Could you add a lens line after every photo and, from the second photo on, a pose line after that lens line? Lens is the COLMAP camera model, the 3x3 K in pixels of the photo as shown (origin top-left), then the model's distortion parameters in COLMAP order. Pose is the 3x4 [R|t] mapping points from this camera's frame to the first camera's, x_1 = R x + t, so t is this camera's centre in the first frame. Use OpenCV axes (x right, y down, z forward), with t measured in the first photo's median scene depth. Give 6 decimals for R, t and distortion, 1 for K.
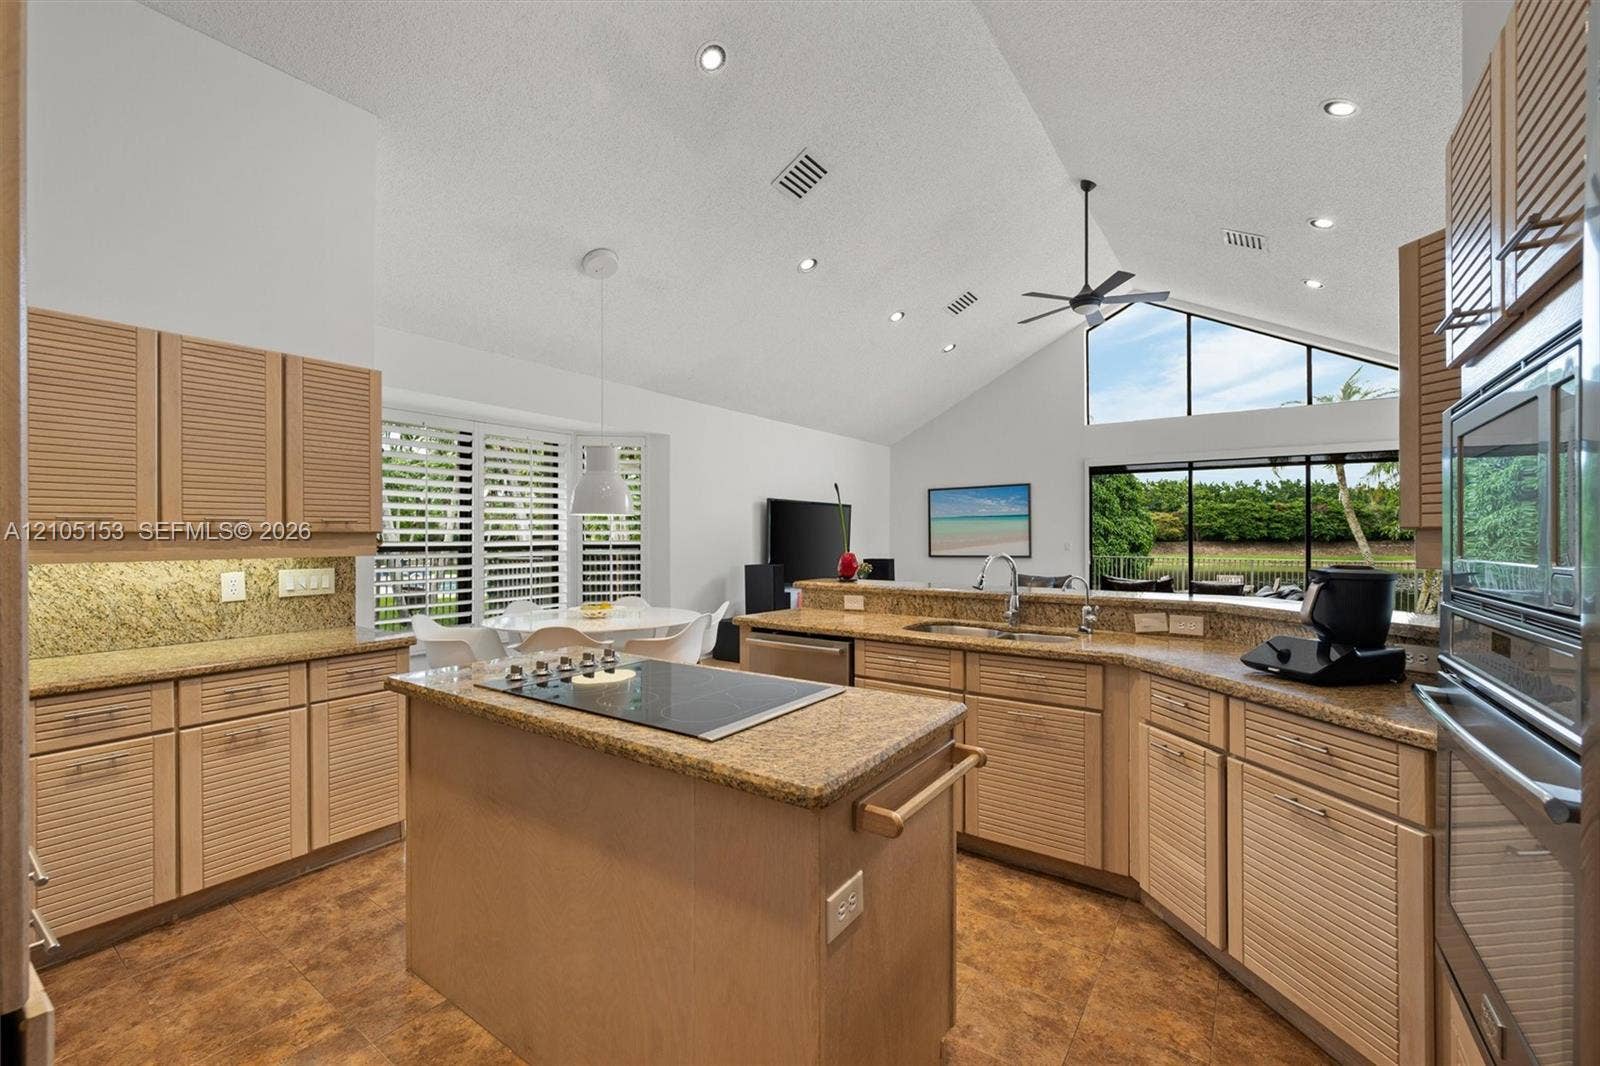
lens RADIAL K [[650.3, 0, 806.4], [0, 650.3, 531.9], [0, 0, 1]] dist [-0.003090, -0.000214]
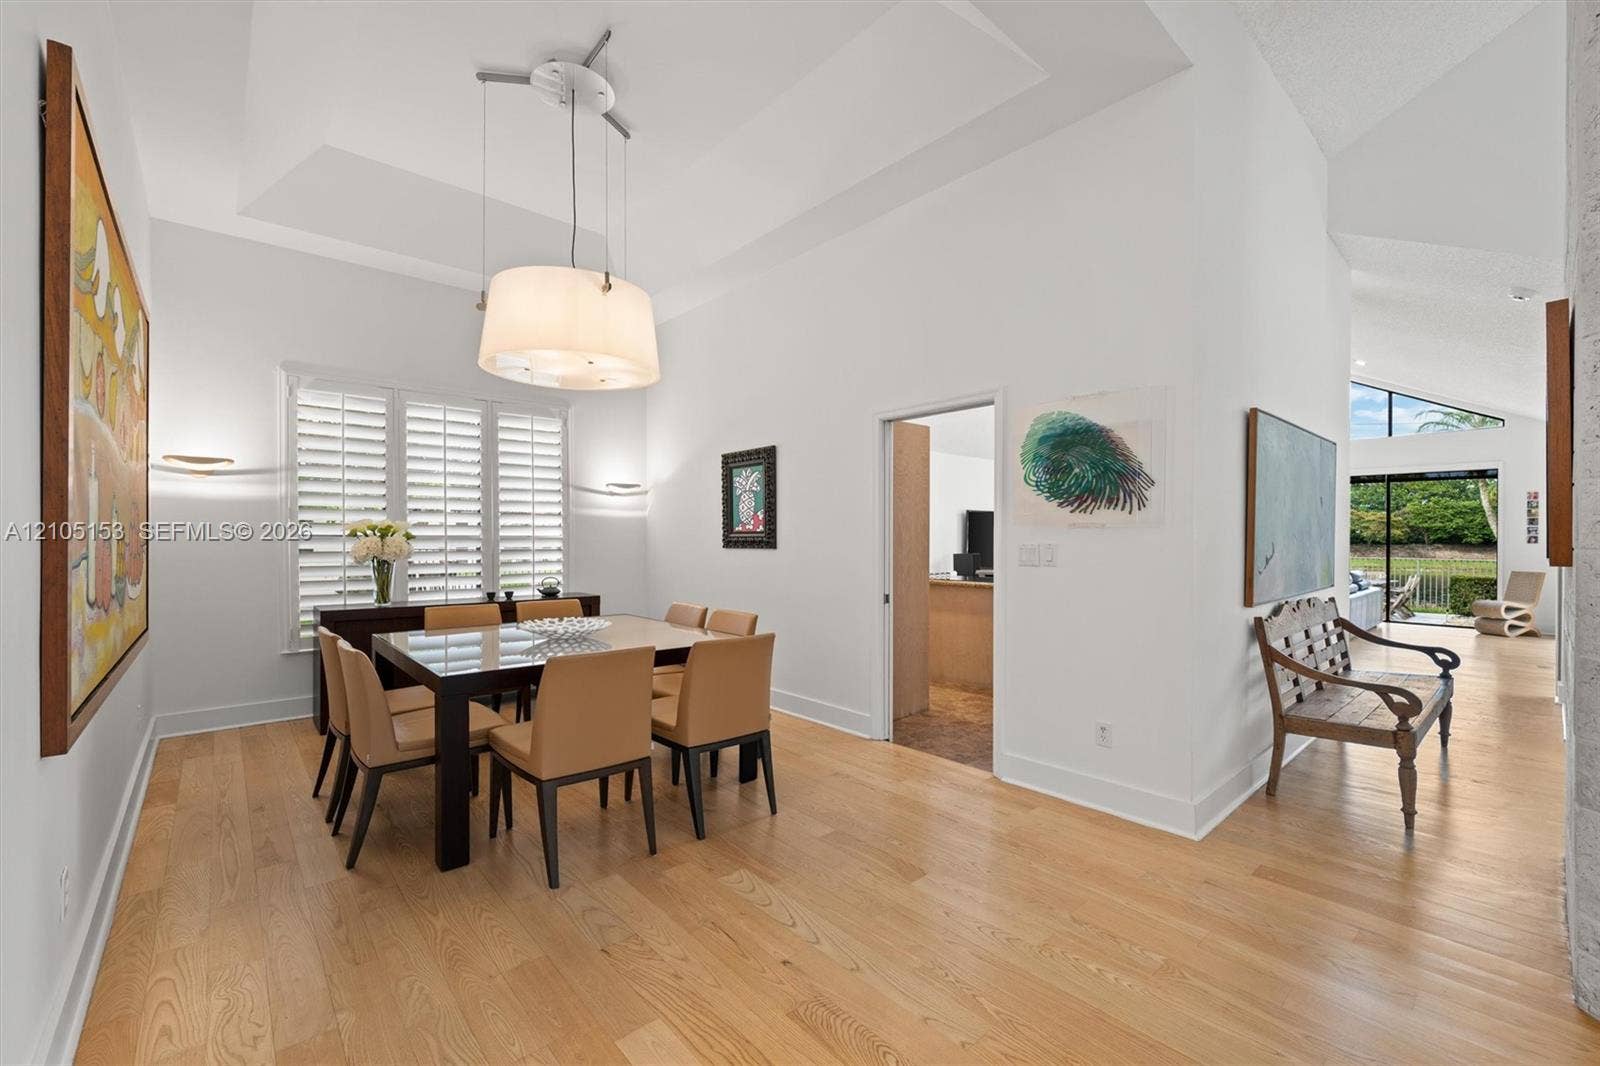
lens RADIAL K [[650.3, 0, 808.4], [0, 650.3, 540.5], [0, 0, 1]] dist [-0.003090, -0.000214]
pose [[0.972848, 0.003920, -0.231412, -0.053804], [-0.001317, 0.999934, 0.011401, 0.001303], [0.231442, -0.010787, 0.972789, -0.447256]]
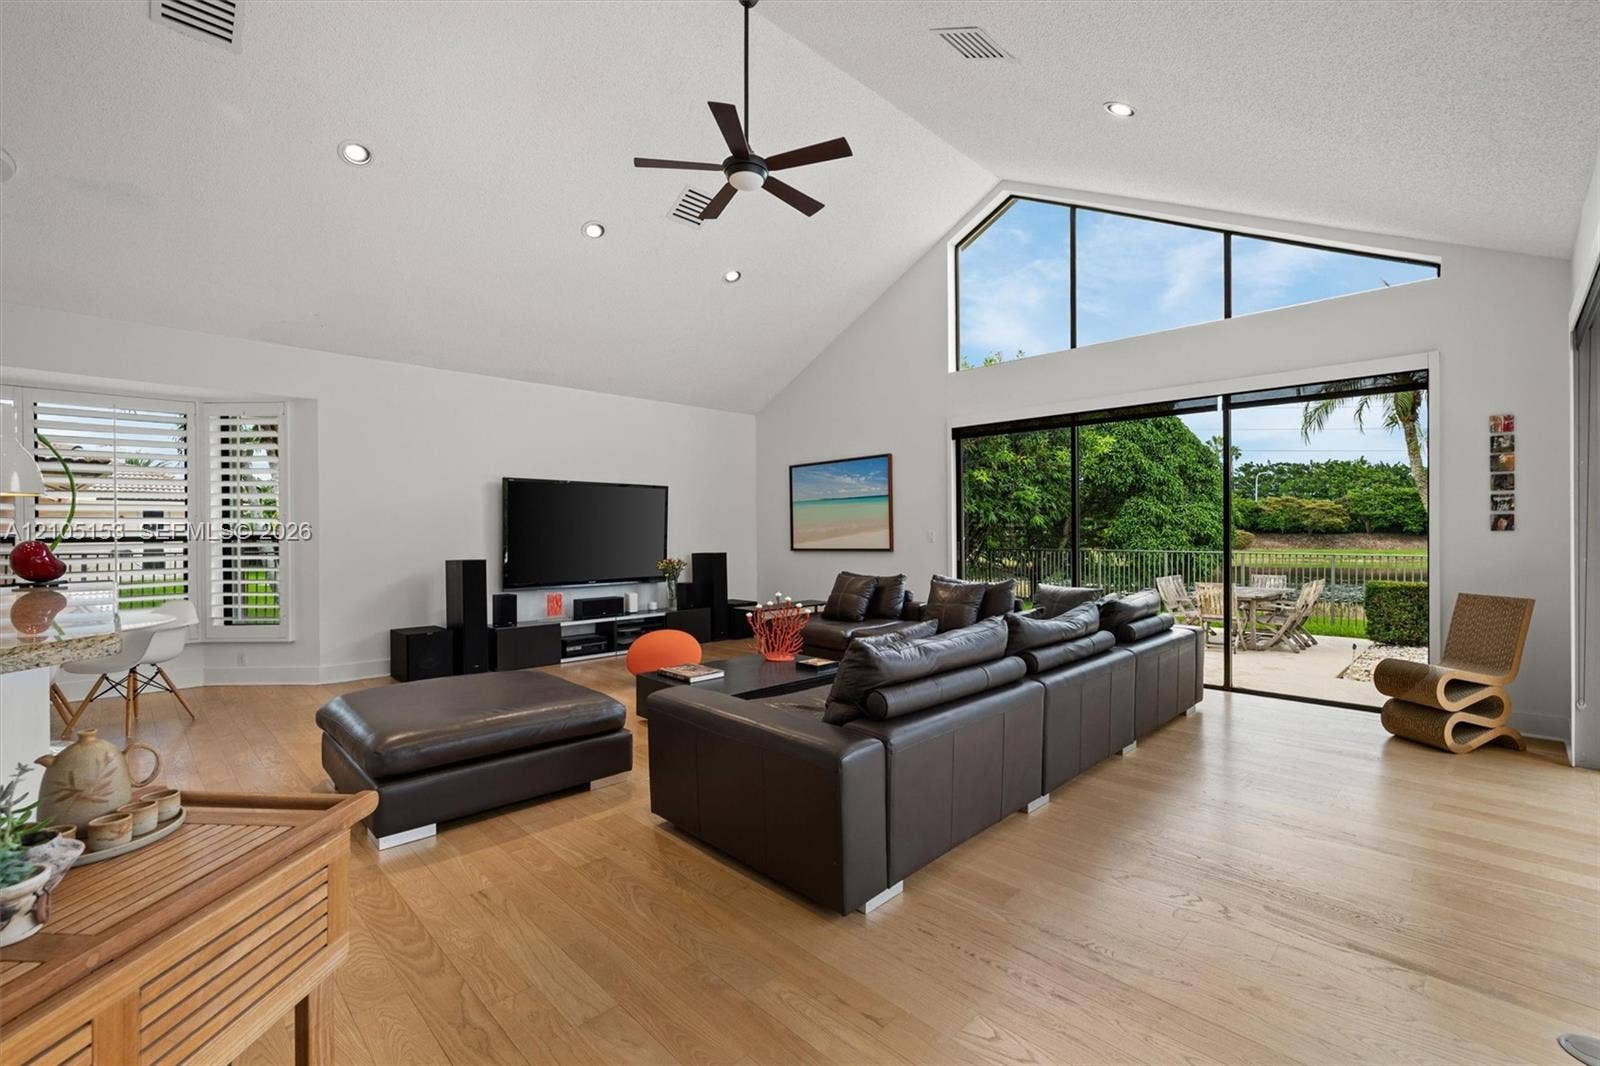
lens RADIAL K [[690.0, 0, 788.0], [0, 690.0, 532.5], [0, 0, 1]] dist [-0.013503, 0.000012]
pose [[0.984011, -0.004408, -0.178051, 0.369147], [0.006115, 0.999940, 0.009037, 0.009061], [0.178001, -0.009982, 0.983980, 0.187319]]
